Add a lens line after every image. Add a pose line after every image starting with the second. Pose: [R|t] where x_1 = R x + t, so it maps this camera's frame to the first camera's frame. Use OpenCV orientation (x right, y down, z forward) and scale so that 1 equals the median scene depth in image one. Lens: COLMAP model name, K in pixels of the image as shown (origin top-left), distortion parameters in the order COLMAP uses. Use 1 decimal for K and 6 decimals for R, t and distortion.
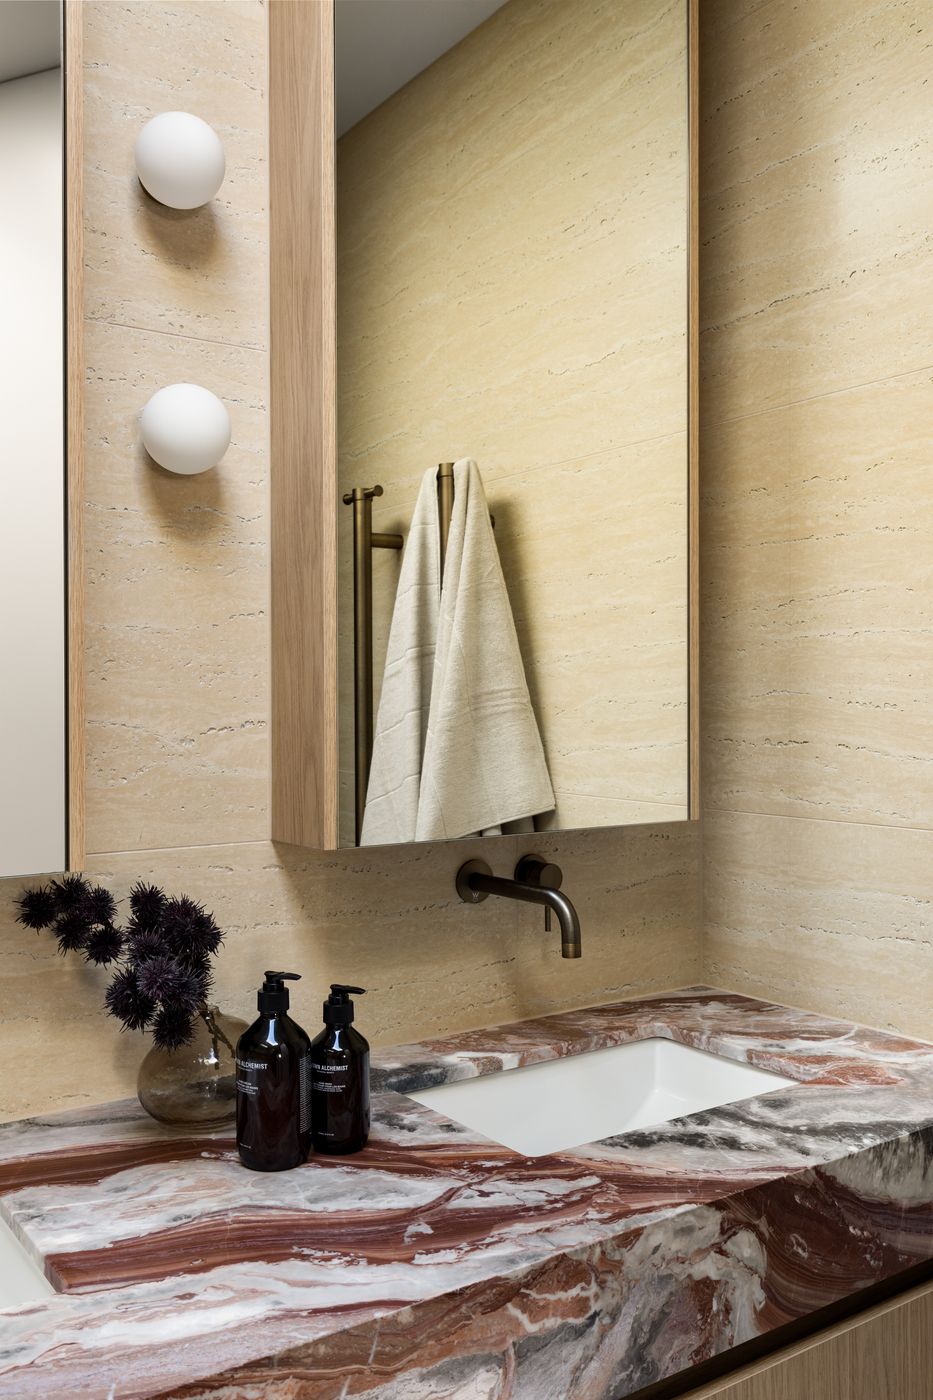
lens RADIAL K [[1211.3, 0, 465.1], [0, 1211.3, 707.5], [0, 0, 1]] dist [0.015832, -0.013571]
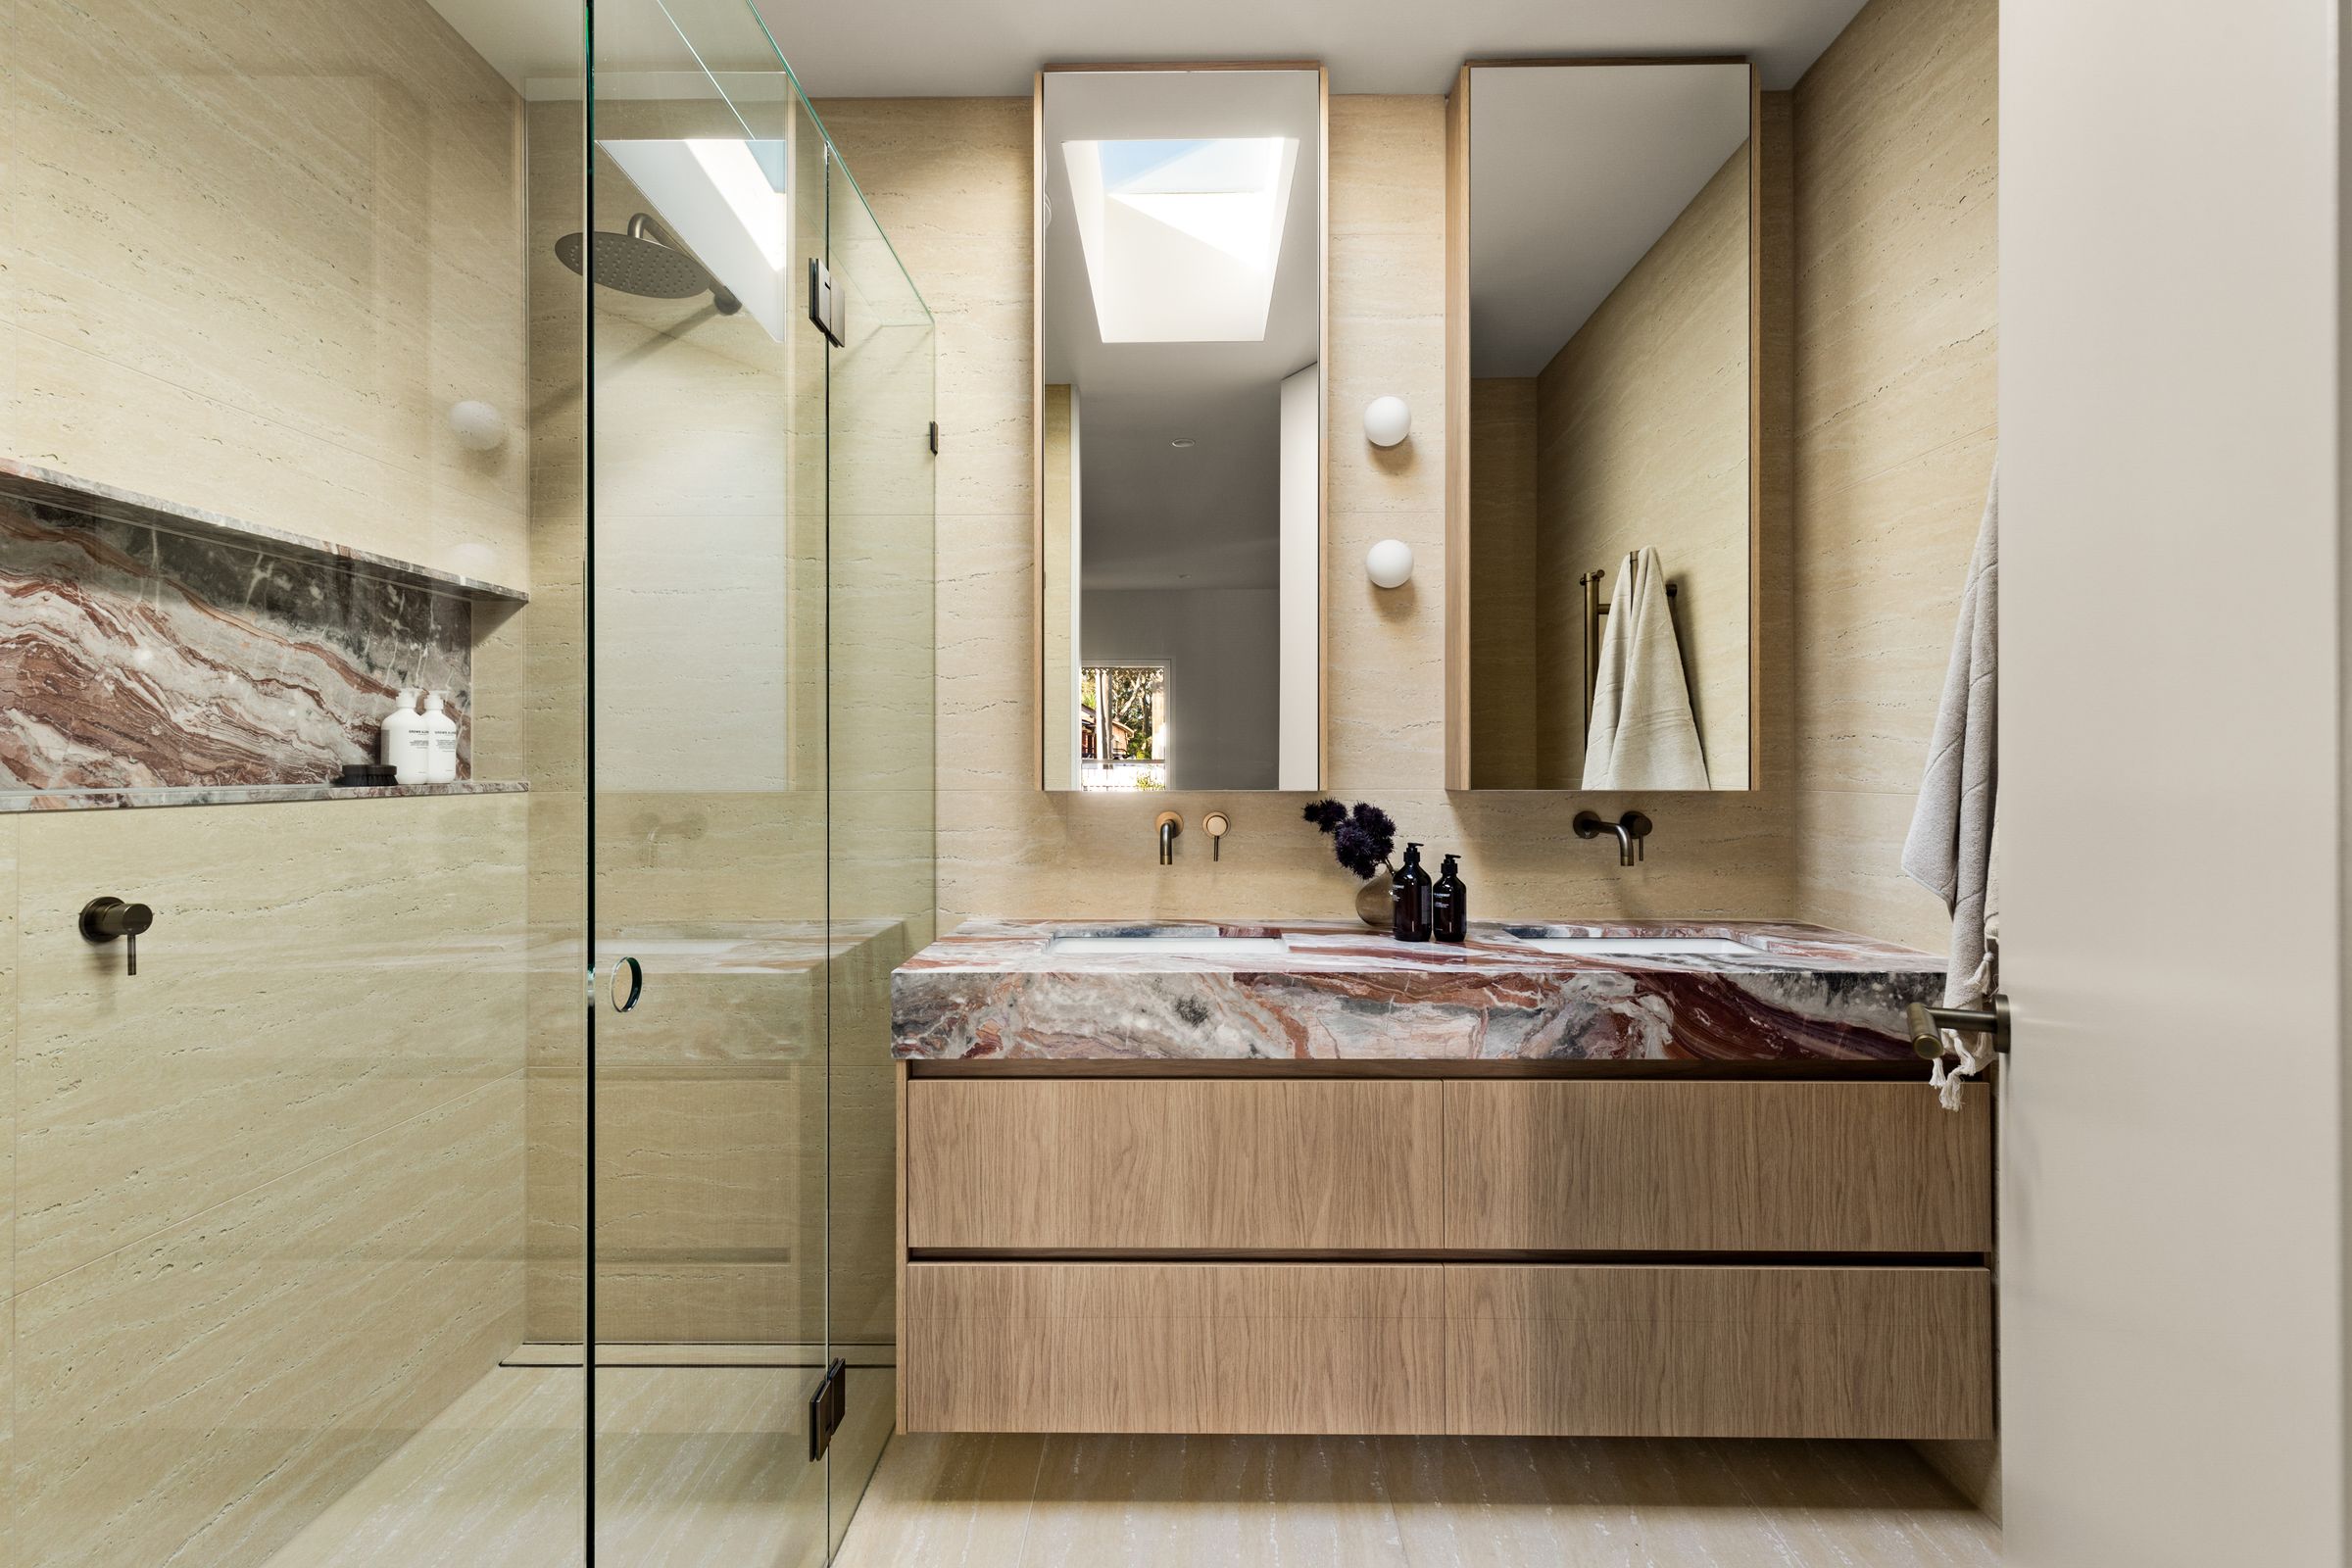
lens RADIAL K [[1085.0, 0, 1174.8], [0, 1085.0, 773.9], [0, 0, 1]] dist [0.006334, -0.000350]
pose [[0.814504, 0.006526, -0.580121, 0.489675], [-0.004745, 0.999978, 0.004588, 0.091842], [0.580138, -0.000984, 0.814518, -0.577118]]
